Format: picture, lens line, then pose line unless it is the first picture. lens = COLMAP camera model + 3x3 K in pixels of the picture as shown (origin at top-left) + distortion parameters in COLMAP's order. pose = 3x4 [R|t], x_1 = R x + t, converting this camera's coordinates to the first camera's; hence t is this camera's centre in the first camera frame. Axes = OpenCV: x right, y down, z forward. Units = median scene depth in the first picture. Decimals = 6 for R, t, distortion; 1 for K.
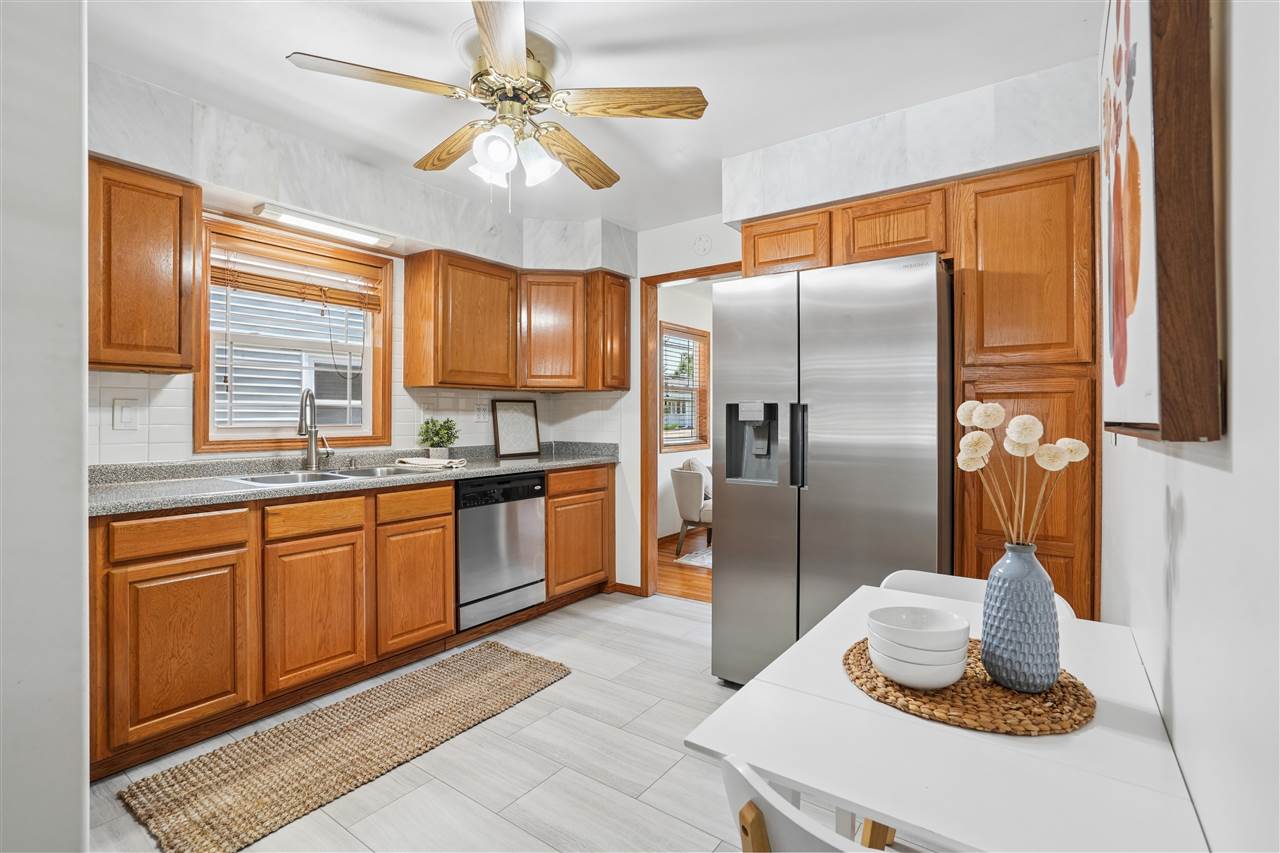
lens RADIAL K [[586.7, 0, 635.8], [0, 586.7, 418.0], [0, 0, 1]] dist [-0.004040, 0.000585]
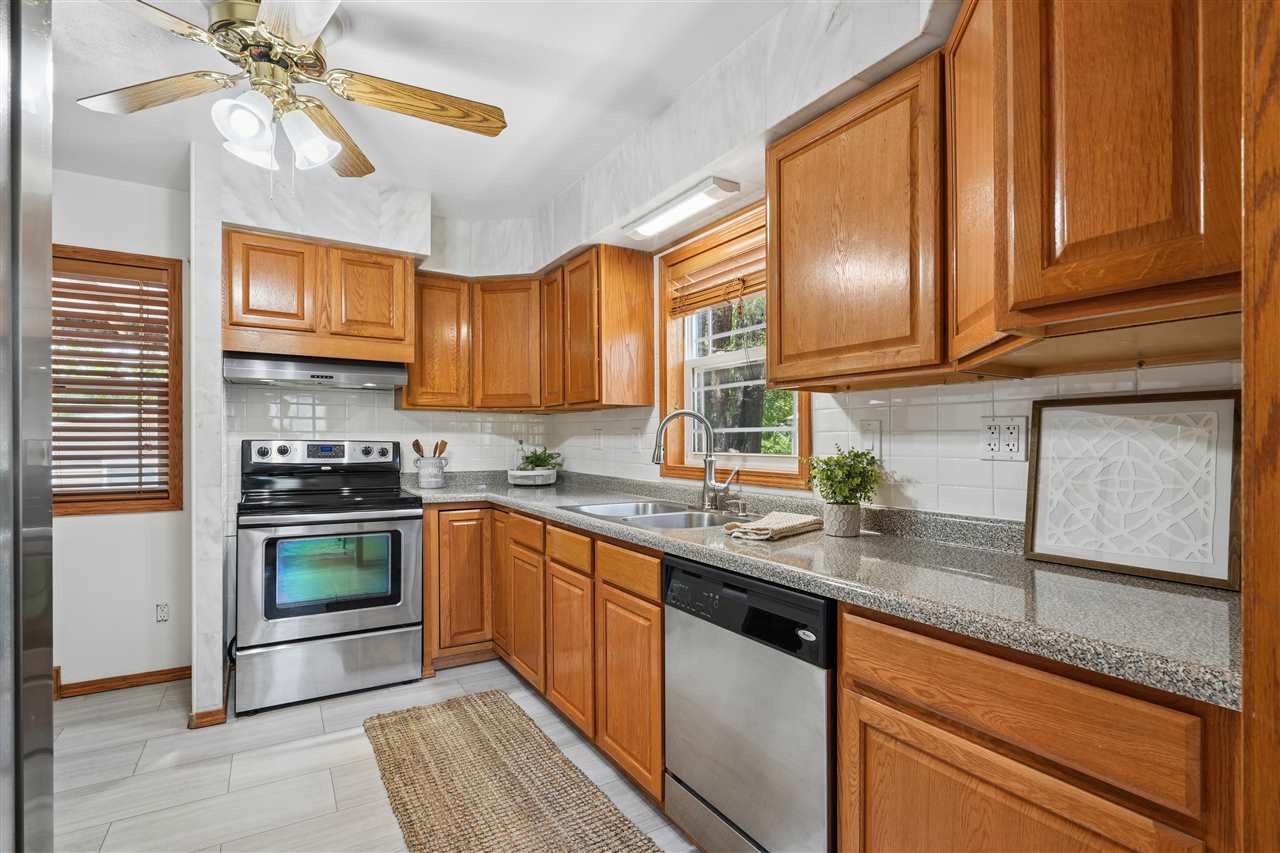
lens RADIAL K [[629.4, 0, 631.5], [0, 629.4, 434.4], [0, 0, 1]] dist [-0.006523, -0.000555]
pose [[-0.406689, -0.009959, -0.913512, 0.244424], [-0.008314, 0.999940, -0.007200, -0.005619], [0.913529, 0.004667, -0.406747, 1.053969]]
